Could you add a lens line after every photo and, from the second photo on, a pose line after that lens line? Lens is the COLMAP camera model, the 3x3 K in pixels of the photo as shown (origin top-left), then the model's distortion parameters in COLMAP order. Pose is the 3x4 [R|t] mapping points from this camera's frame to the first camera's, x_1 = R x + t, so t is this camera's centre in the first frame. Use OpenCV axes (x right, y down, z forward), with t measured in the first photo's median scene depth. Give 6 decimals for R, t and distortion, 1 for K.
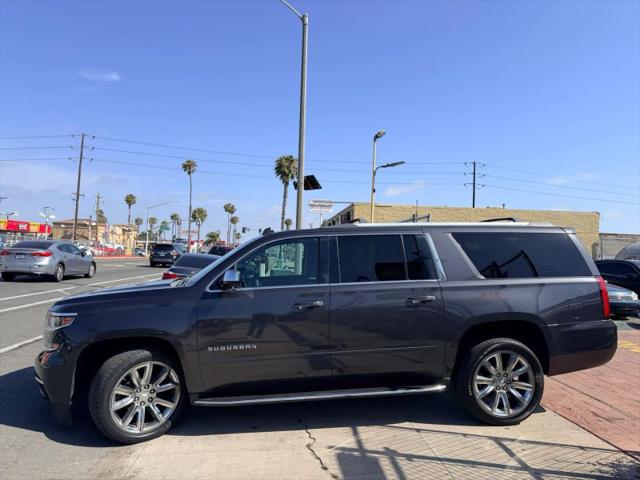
lens RADIAL K [[457.4, 0, 312.5], [0, 457.4, 236.3], [0, 0, 1]] dist [0.001952, -0.005347]
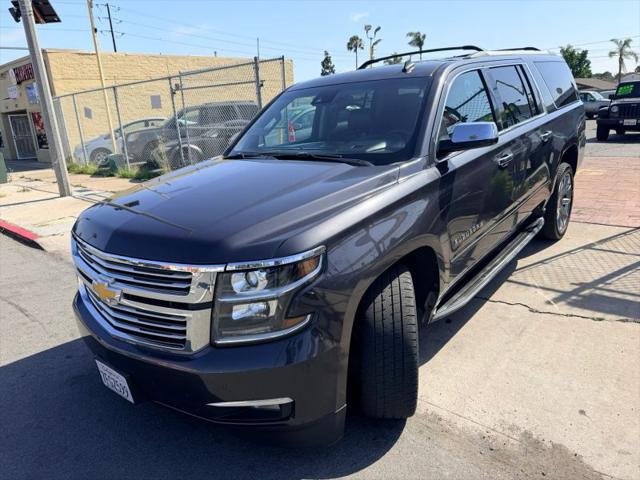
lens RADIAL K [[456.5, 0, 320.0], [0, 456.5, 240.0], [0, 0, 1]] dist [0.001100, -0.006480]
pose [[0.713135, -0.266050, 0.648580, -0.841691], [0.055007, 0.943570, 0.326574, 0.008828], [-0.698865, -0.197215, 0.687527, 0.690885]]
